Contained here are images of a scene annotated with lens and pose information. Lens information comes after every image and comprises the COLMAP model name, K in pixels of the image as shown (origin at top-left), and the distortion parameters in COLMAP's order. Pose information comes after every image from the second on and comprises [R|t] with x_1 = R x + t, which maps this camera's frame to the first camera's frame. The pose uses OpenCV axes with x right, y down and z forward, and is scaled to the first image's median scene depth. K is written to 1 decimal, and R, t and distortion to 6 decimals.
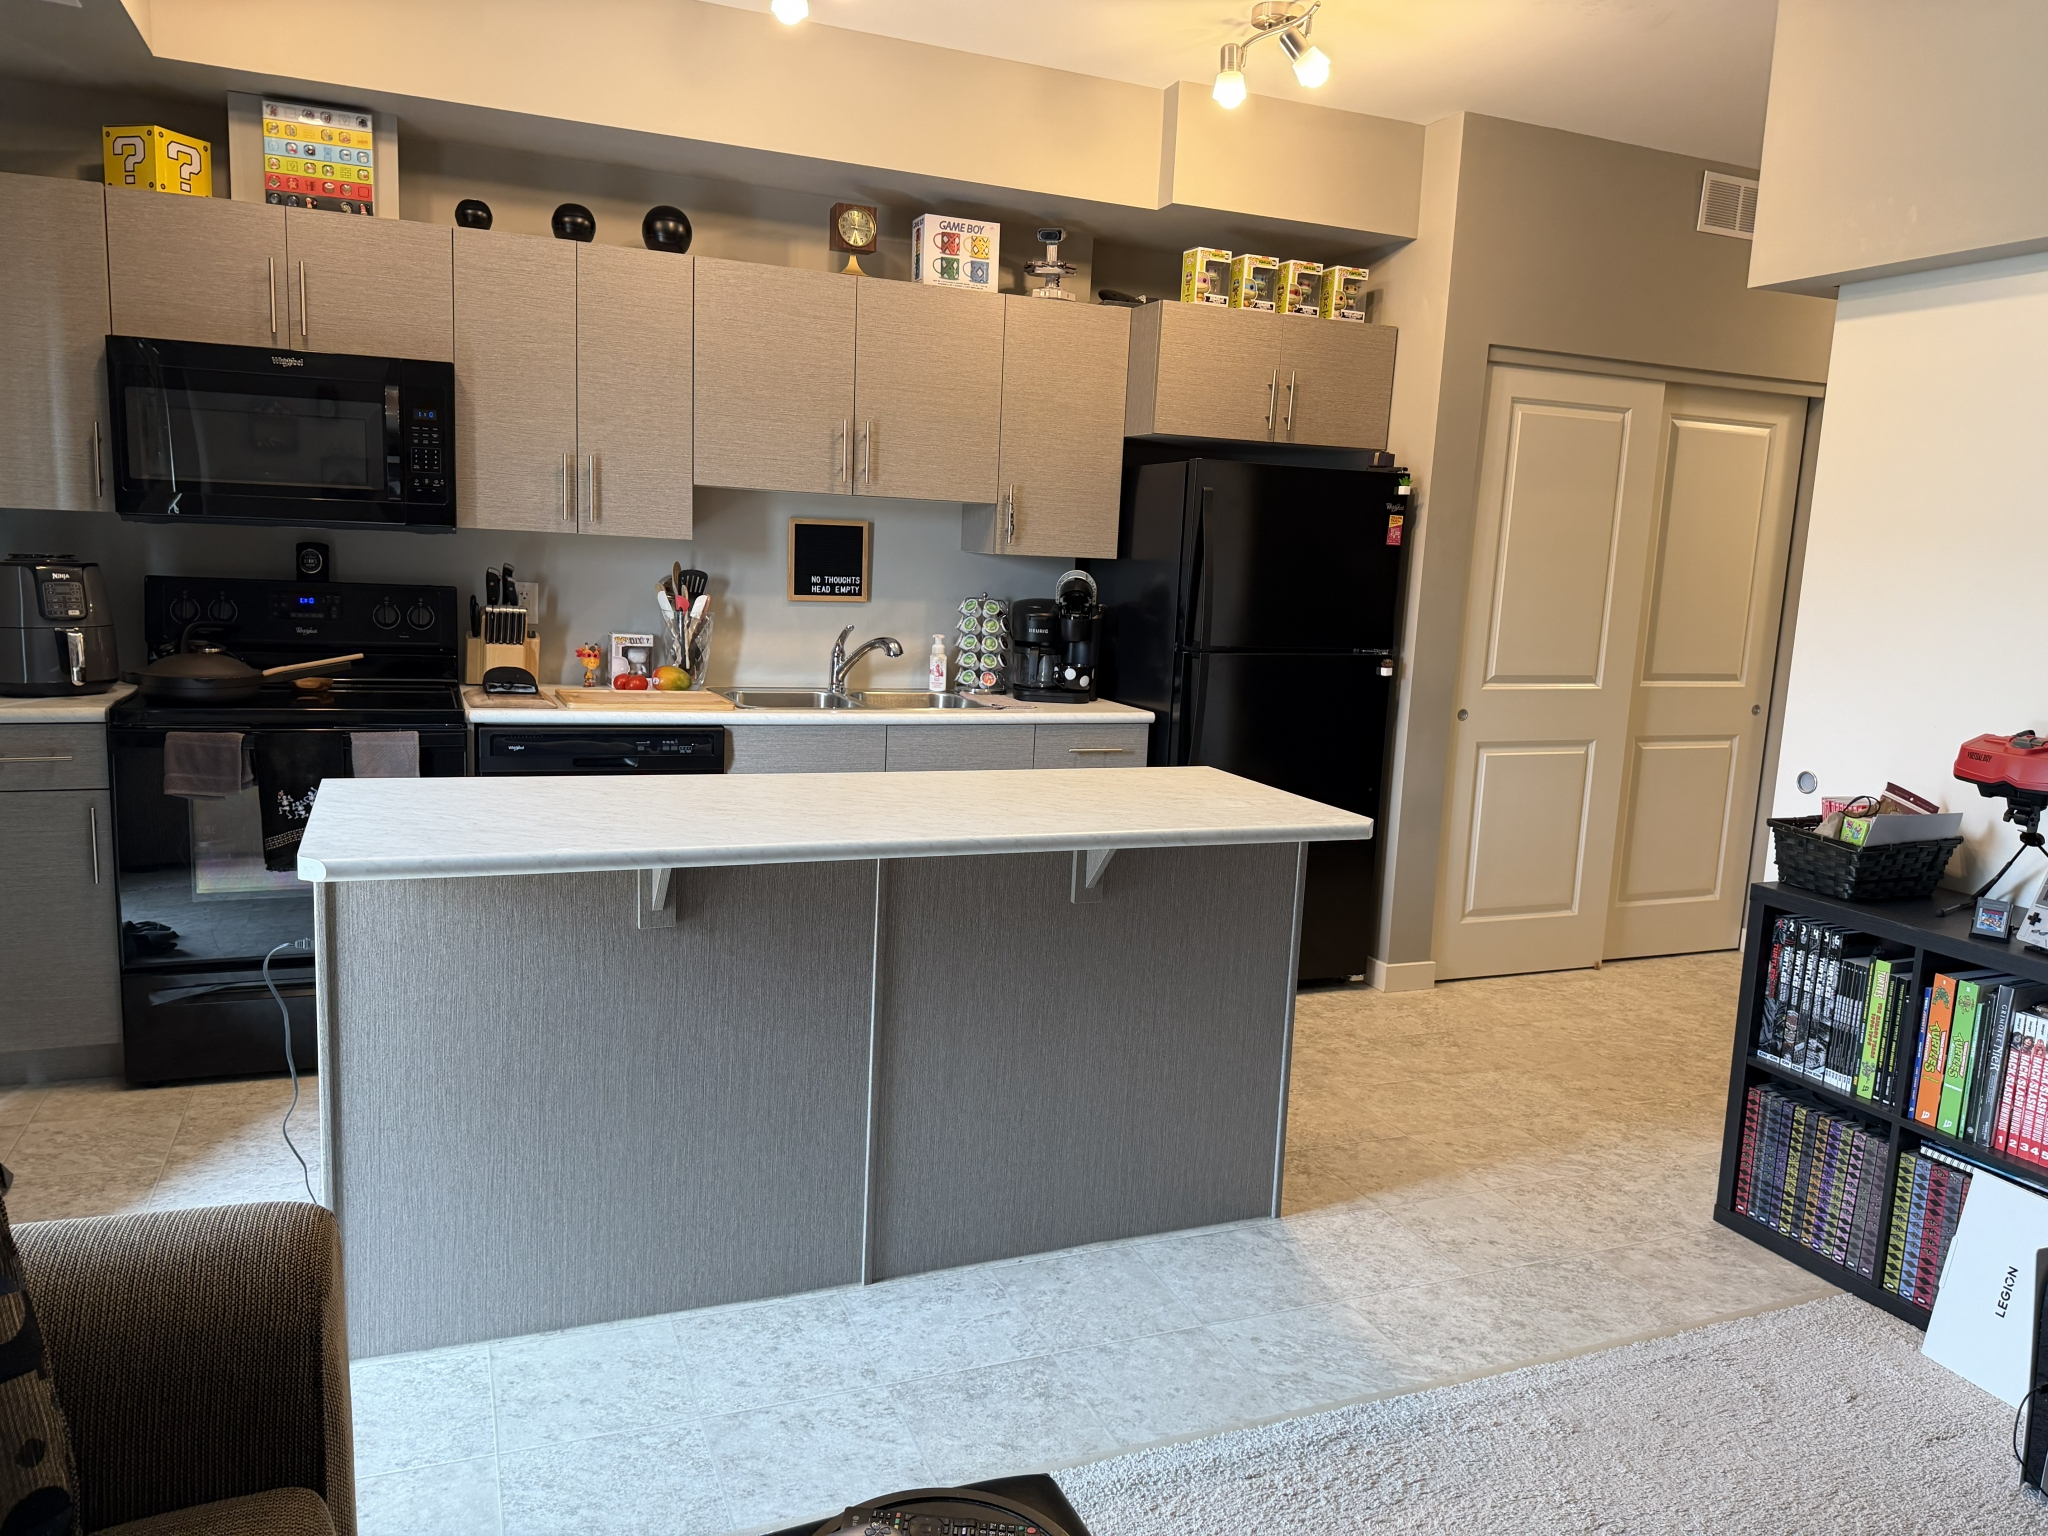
lens RADIAL K [[1432.7, 0, 1034.3], [0, 1432.7, 768.9], [0, 0, 1]] dist [0.069550, -0.097021]
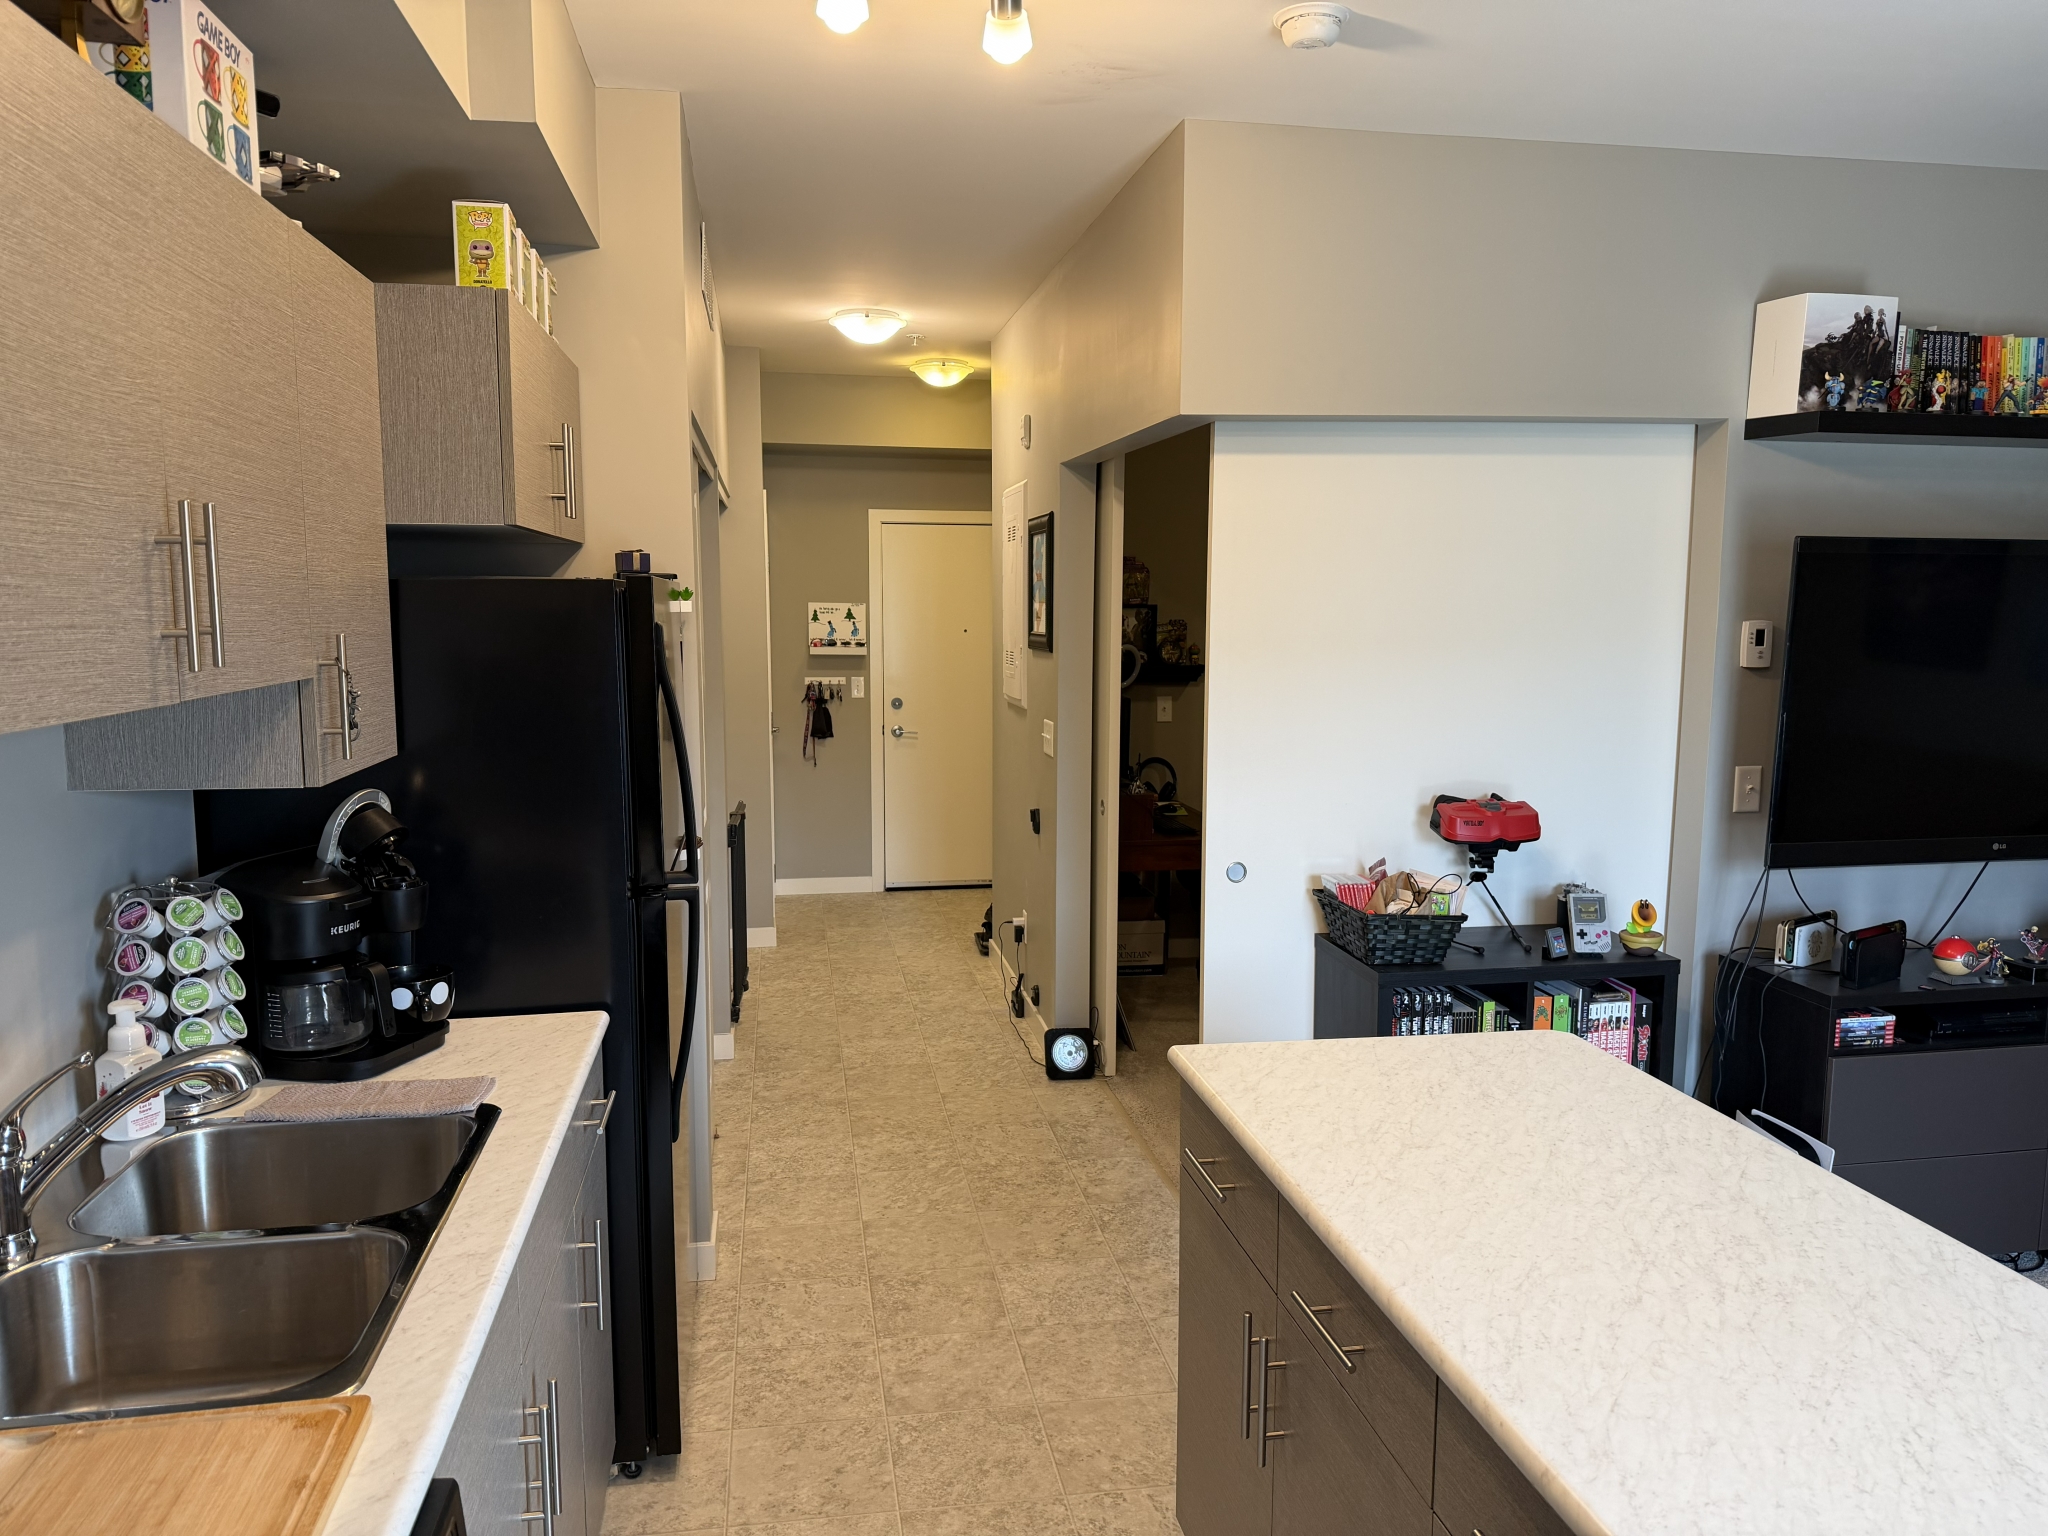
lens RADIAL K [[1432.7, 0, 1027.2], [0, 1432.7, 772.6], [0, 0, 1]] dist [0.069550, -0.097021]
pose [[0.227372, -0.162849, 0.960095, -0.506948], [0.162228, 0.978475, 0.127547, -0.218001], [-0.960200, 0.126754, 0.248897, 0.830518]]
